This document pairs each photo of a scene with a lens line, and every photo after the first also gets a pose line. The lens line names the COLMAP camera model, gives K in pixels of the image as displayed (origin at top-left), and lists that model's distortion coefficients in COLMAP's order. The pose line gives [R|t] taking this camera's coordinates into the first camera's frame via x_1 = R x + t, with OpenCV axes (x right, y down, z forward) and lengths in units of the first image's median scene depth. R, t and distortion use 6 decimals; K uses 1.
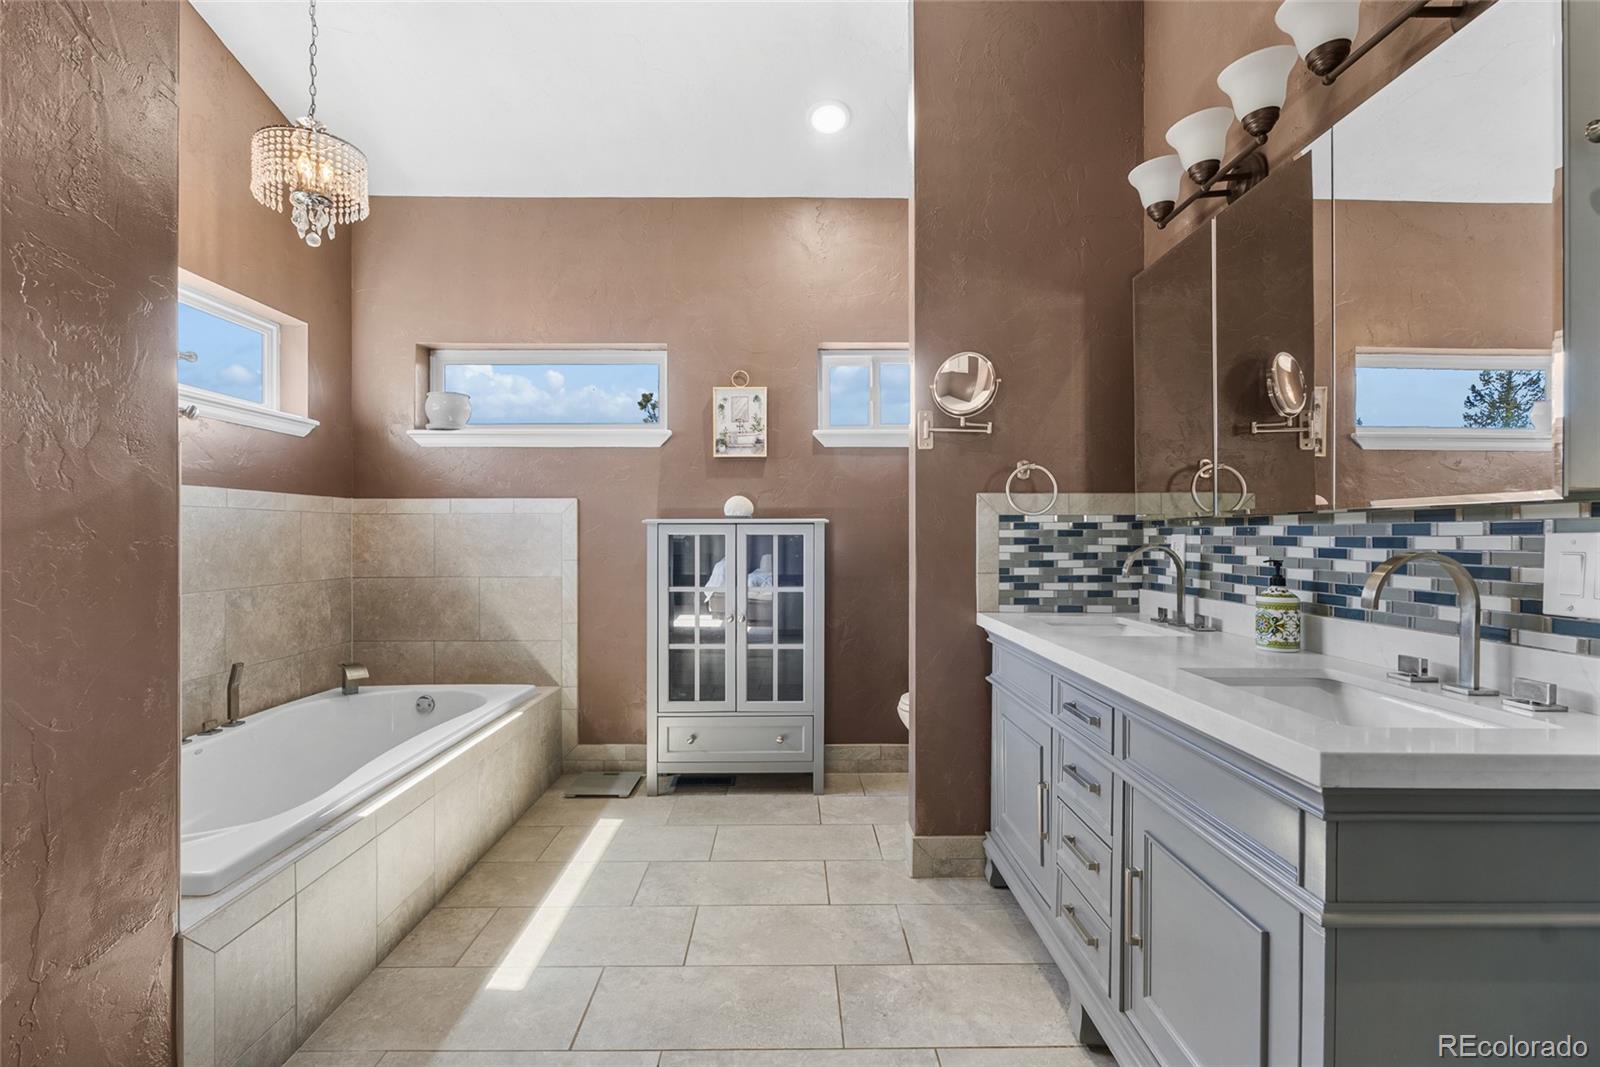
lens RADIAL K [[707.6, 0, 801.5], [0, 707.6, 535.7], [0, 0, 1]] dist [-0.005925, 0.000649]
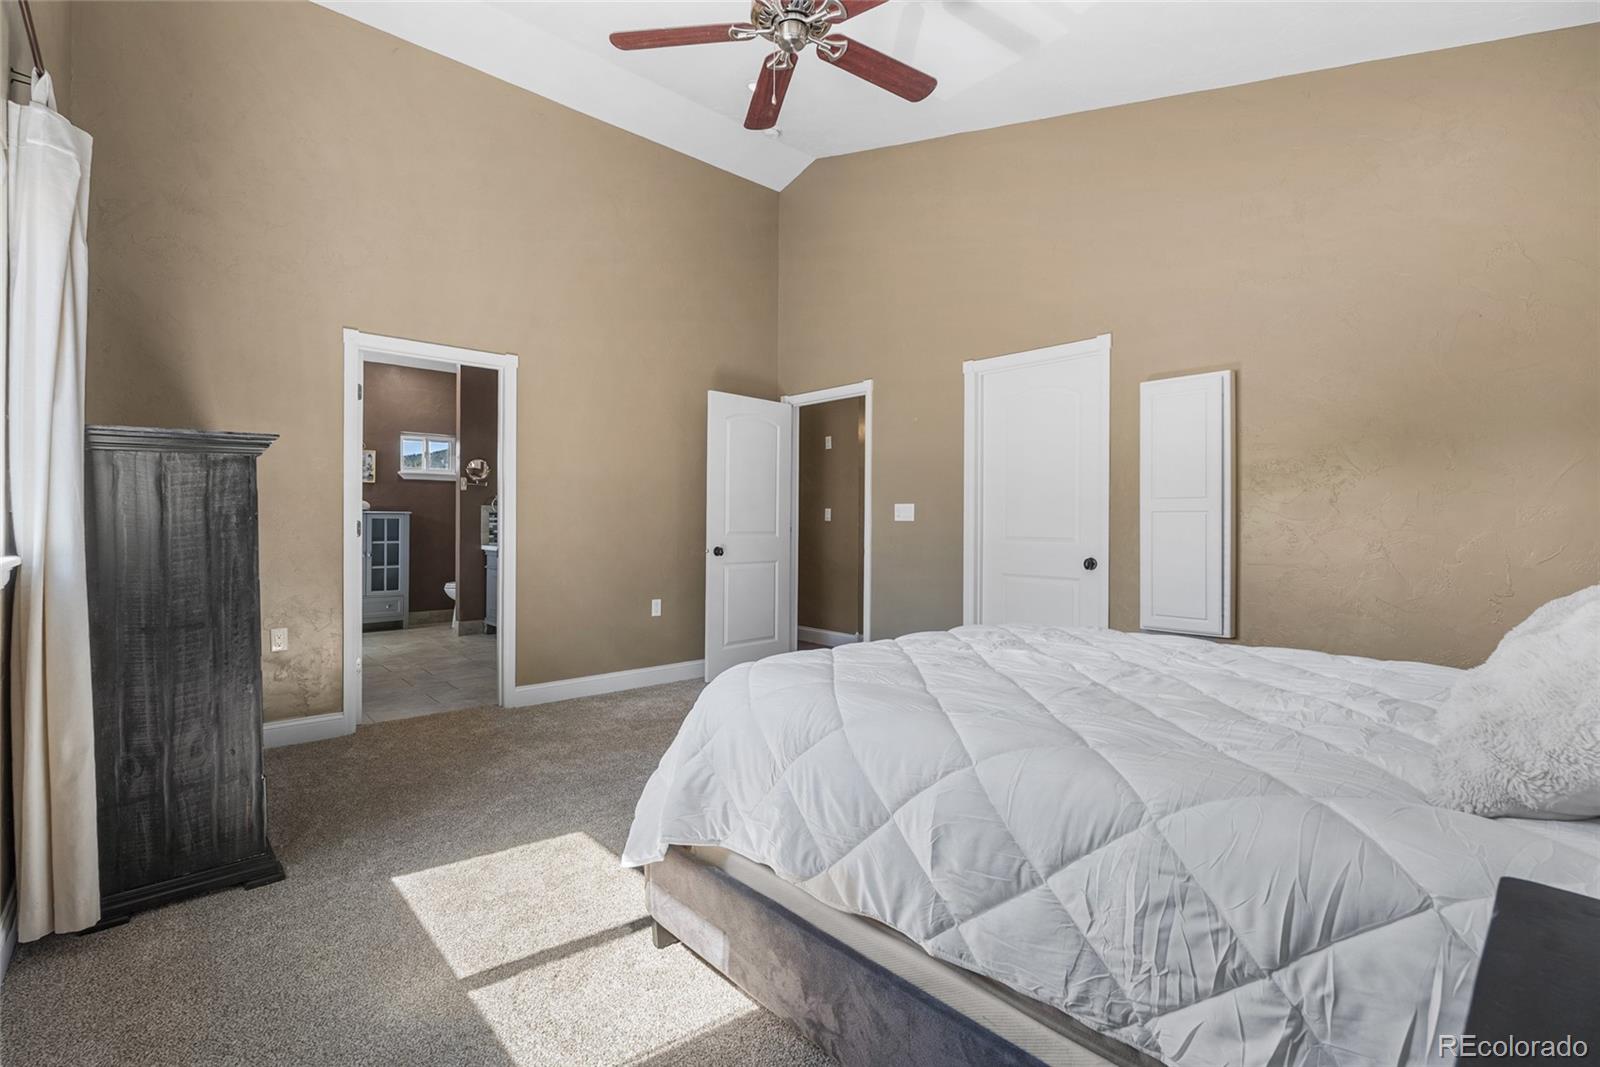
lens RADIAL K [[707.6, 0, 801.5], [0, 707.6, 535.7], [0, 0, 1]] dist [-0.005925, 0.000649]
pose [[0.753139, 0.000490, 0.657861, -0.532650], [-0.007349, 0.999944, 0.007669, 0.027297], [-0.657820, -0.010610, 0.753100, -1.632469]]
